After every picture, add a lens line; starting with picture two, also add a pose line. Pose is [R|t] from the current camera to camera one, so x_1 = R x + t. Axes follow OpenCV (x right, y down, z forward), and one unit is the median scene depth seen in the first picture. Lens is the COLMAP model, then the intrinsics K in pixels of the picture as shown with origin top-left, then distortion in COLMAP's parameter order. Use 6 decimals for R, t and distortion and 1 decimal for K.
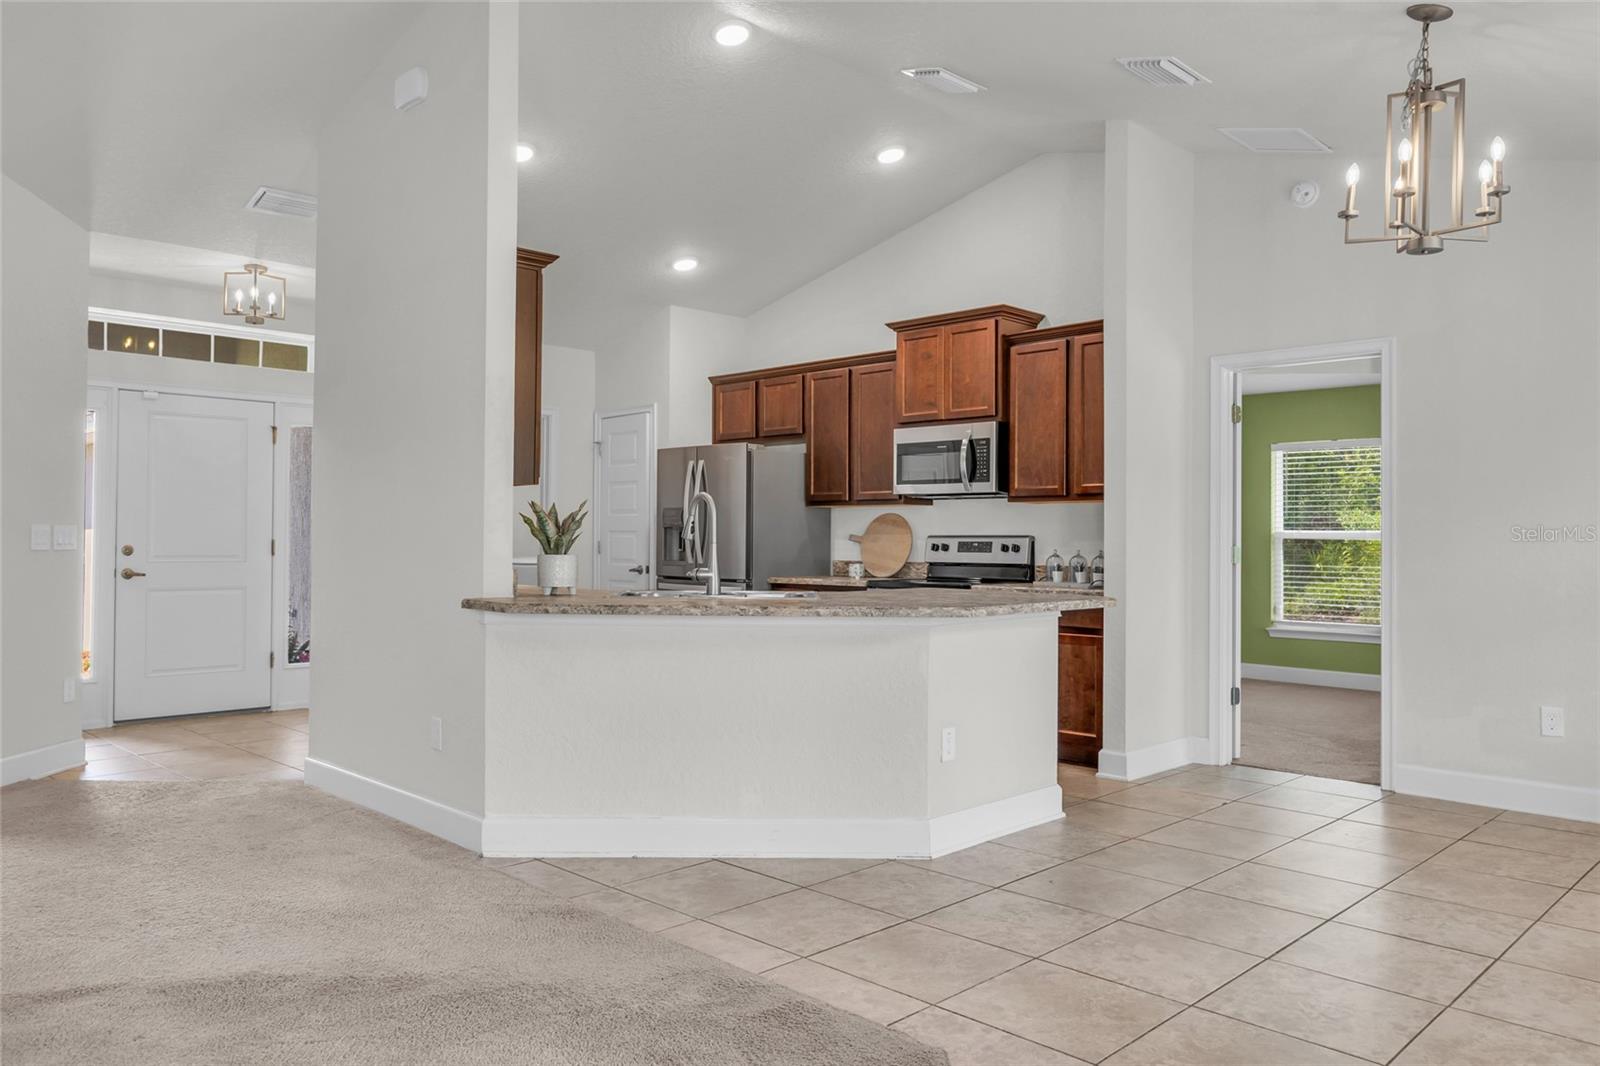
lens RADIAL K [[1128.5, 0, 800.0], [0, 1128.5, 533.0], [0, 0, 1]] dist [0.002409, 0.001004]
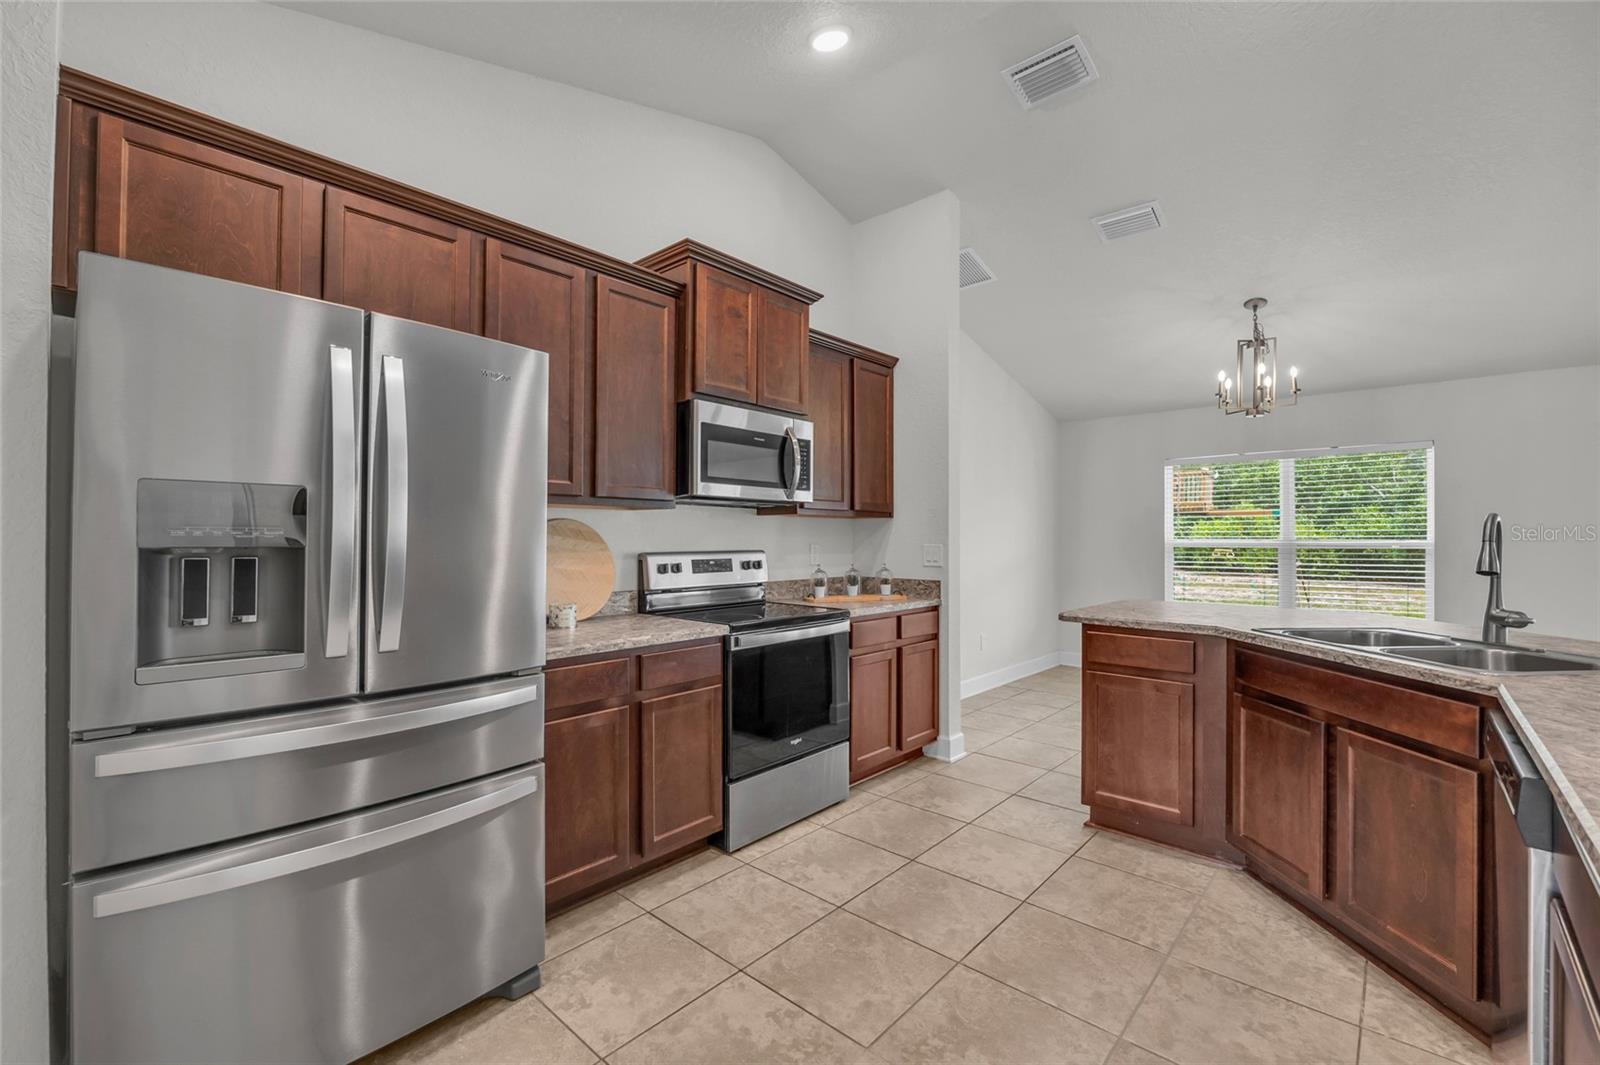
lens RADIAL K [[692.4, 0, 800.0], [0, 692.4, 532.5], [0, 0, 1]] dist [-0.001315, -0.000370]
pose [[-0.051794, 0.000906, 0.998657, -0.351491], [-0.007201, 0.999973, -0.001280, -0.011489], [-0.998632, -0.007258, -0.051786, 0.996021]]
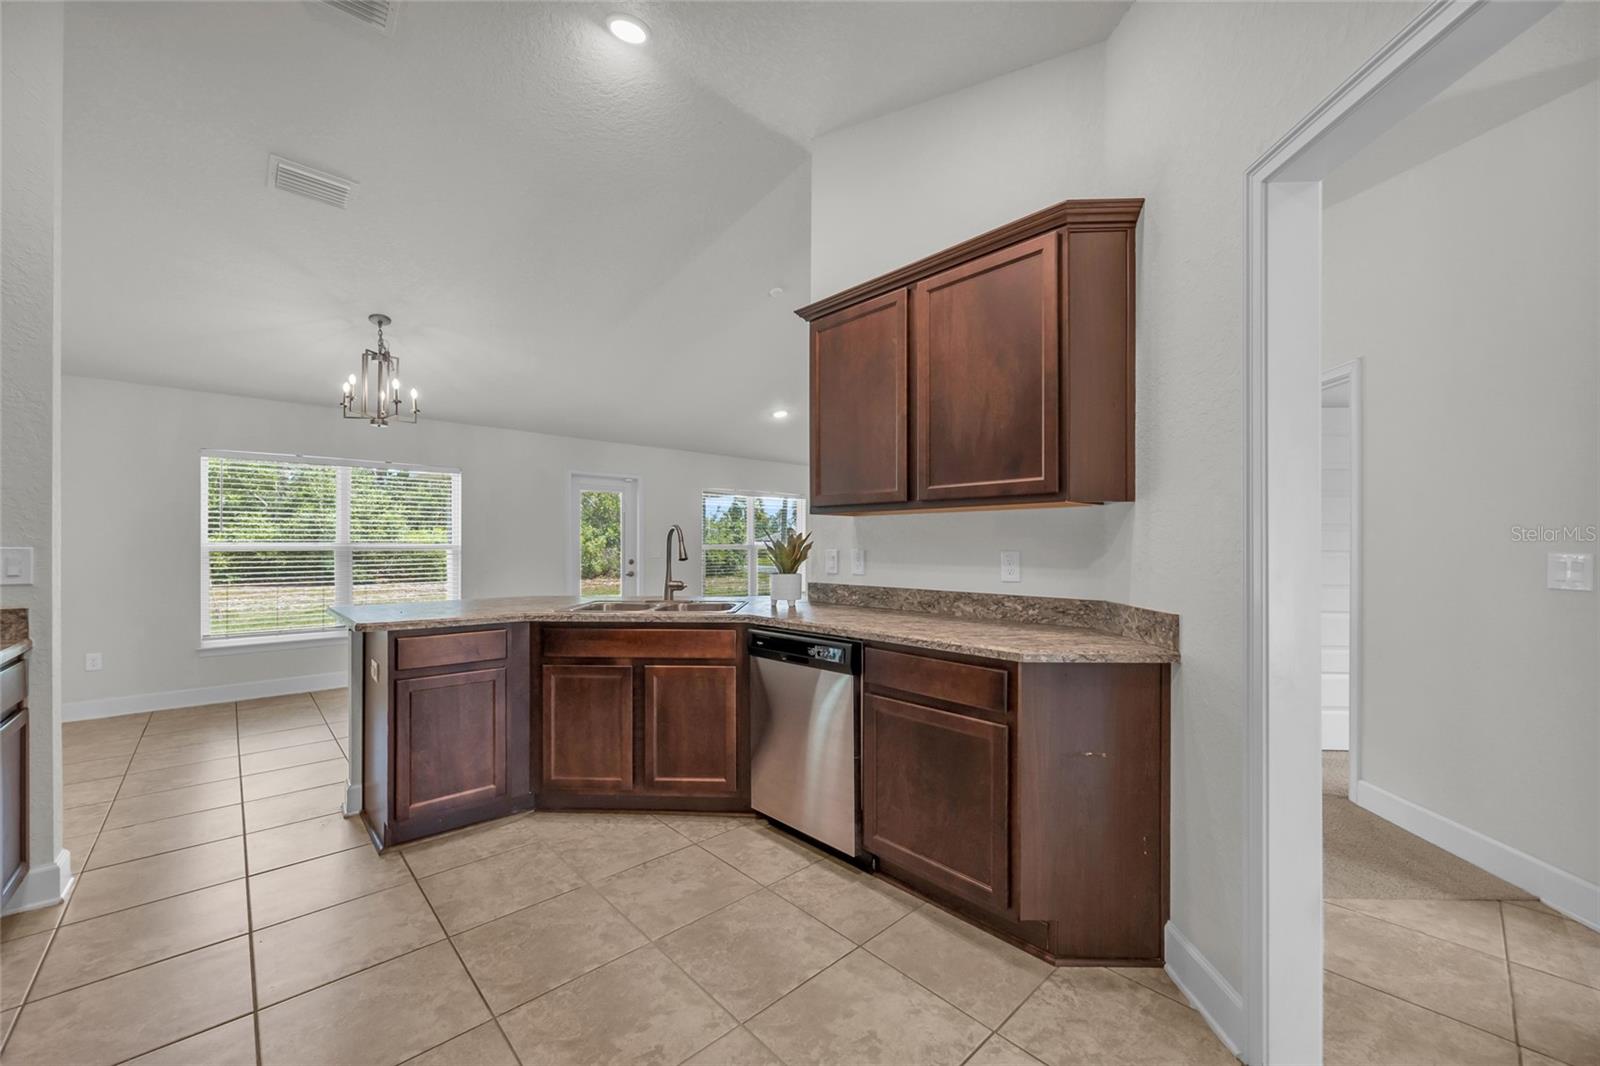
lens RADIAL K [[619.7, 0, 827.0], [0, 619.7, 542.2], [0, 0, 1]] dist [0.017173, -0.000062]
pose [[-0.999704, -0.006881, 0.023320, -0.178337], [-0.007127, 0.999919, -0.010509, -0.004872], [-0.023246, -0.010672, -0.999673, 1.155454]]
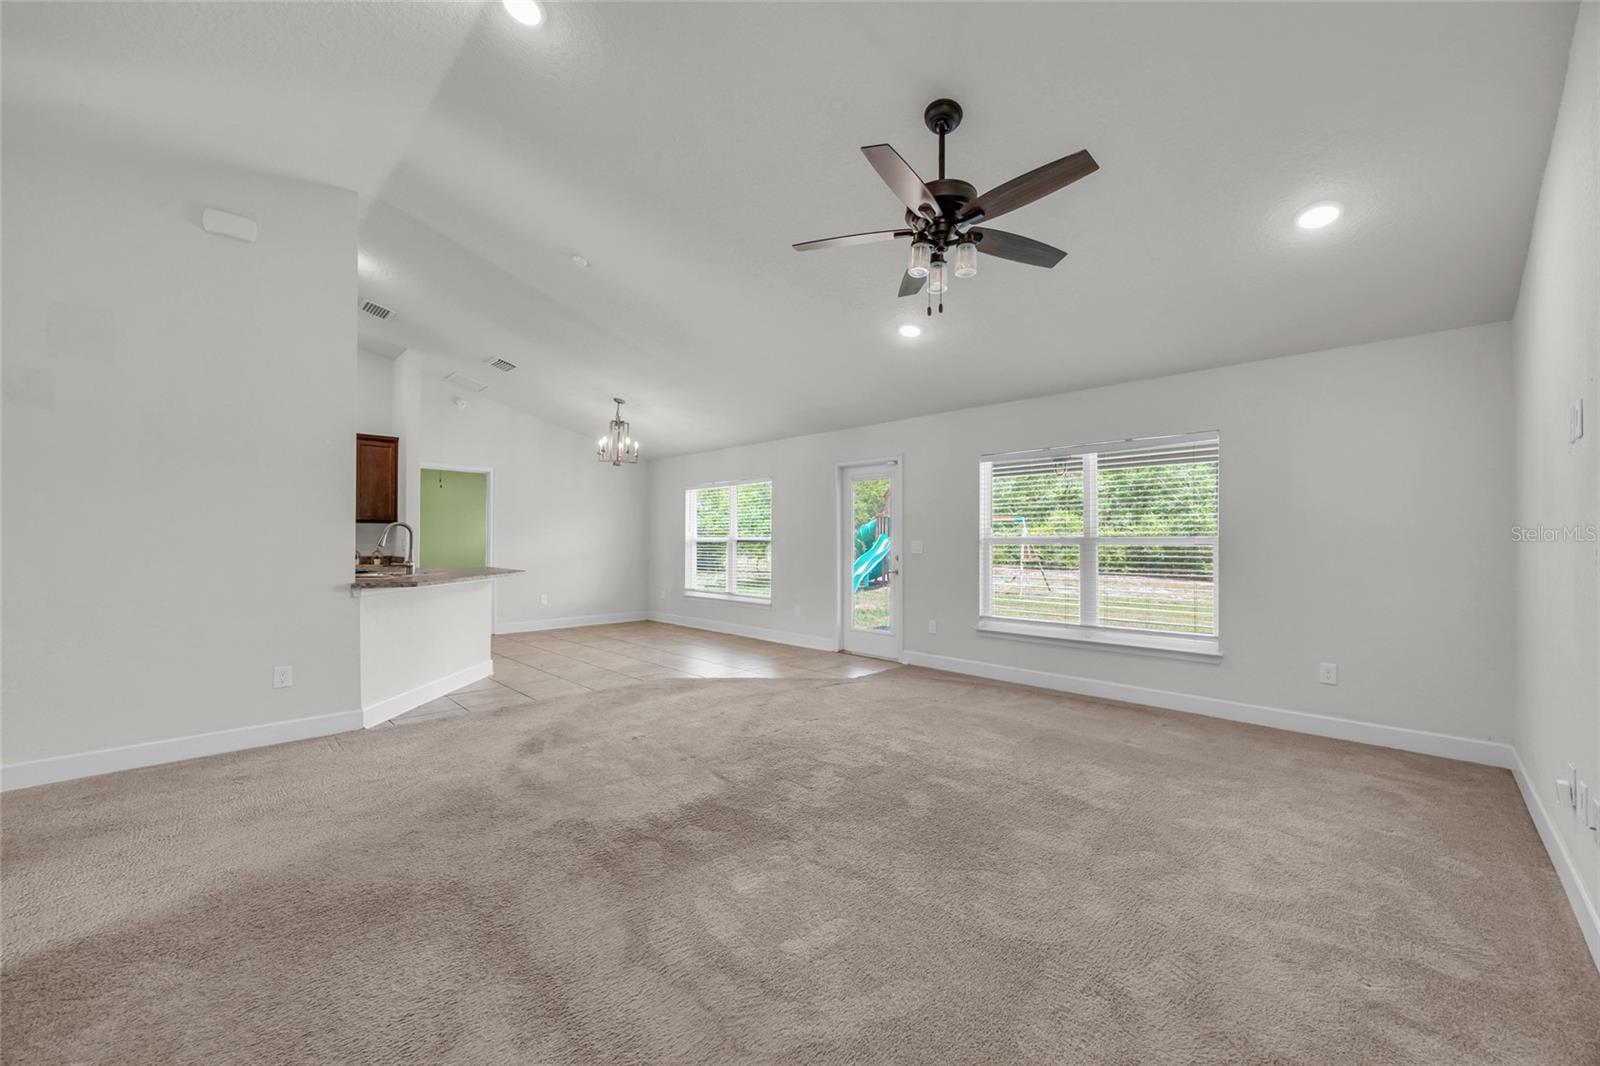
lens RADIAL K [[624.7, 0, 797.0], [0, 624.7, 541.9], [0, 0, 1]] dist [-0.000887, -0.000181]
pose [[0.004294, -0.008783, 0.999952, -0.767379], [-0.008031, 0.999929, 0.008817, -0.010802], [-0.999959, -0.008068, 0.004223, 0.204378]]
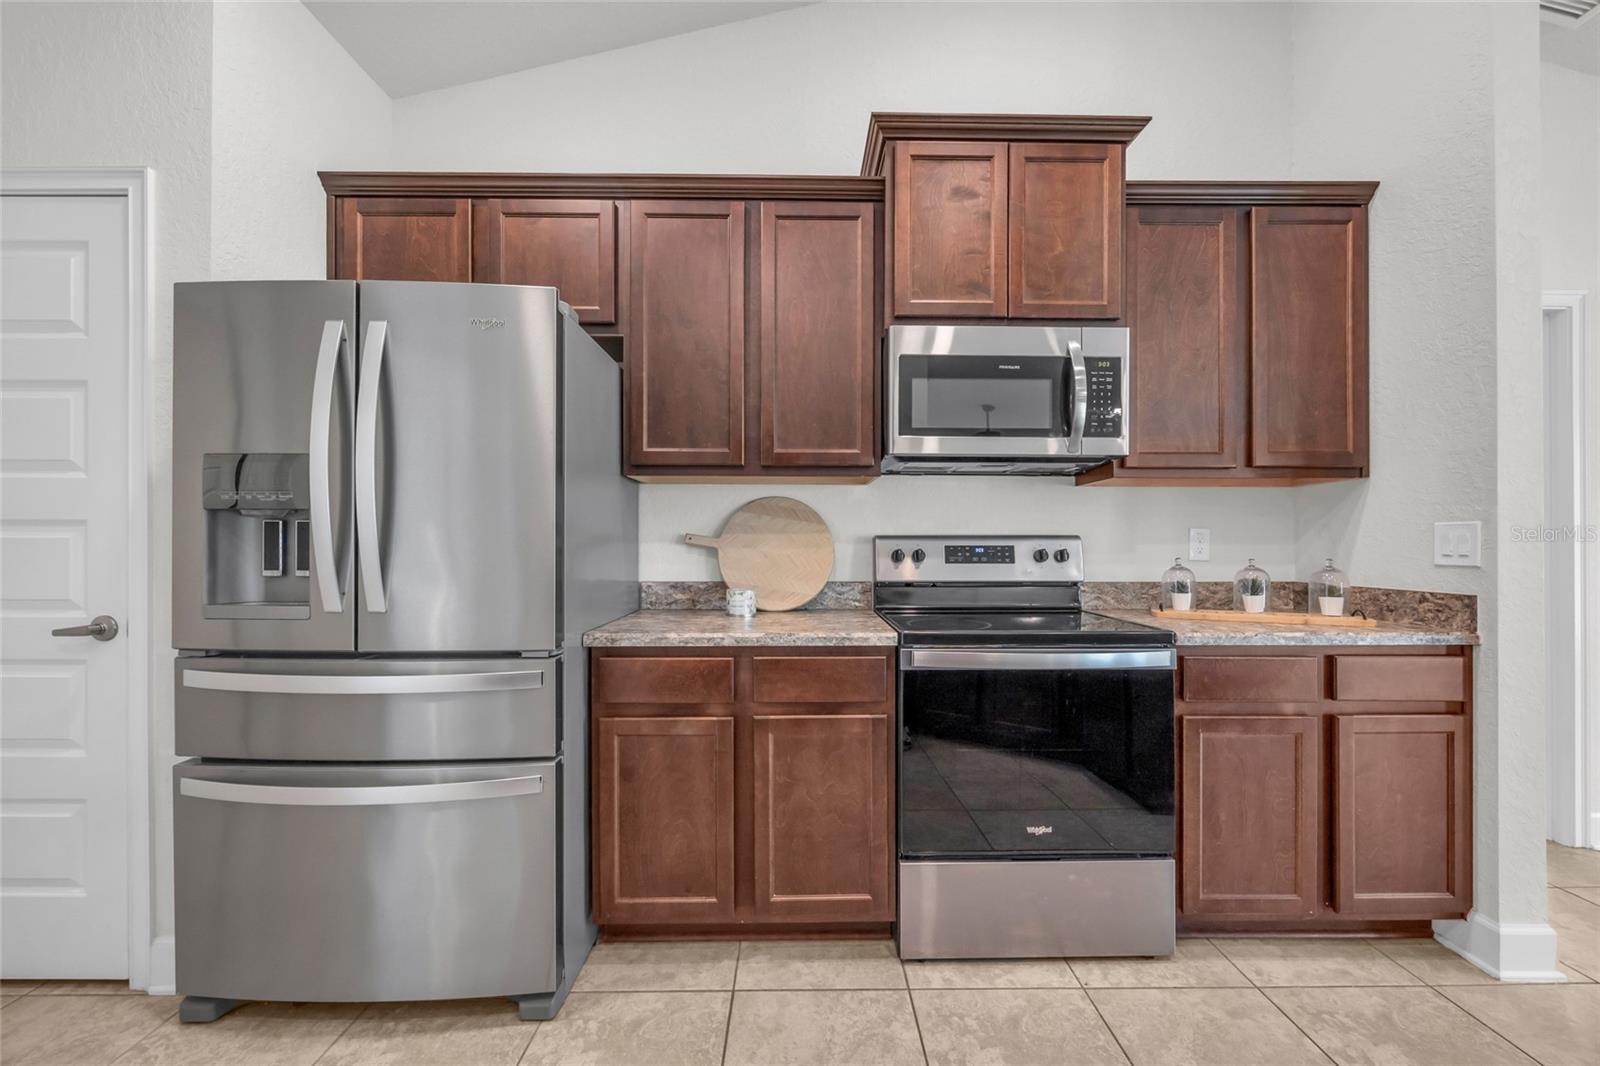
lens RADIAL K [[624.7, 0, 797.0], [0, 624.7, 541.9], [0, 0, 1]] dist [-0.000887, -0.000181]
pose [[0.702966, -0.001044, 0.711223, -0.152473], [-0.001400, 0.999995, 0.002852, 0.005163], [-0.711223, -0.003001, 0.702961, 0.864789]]
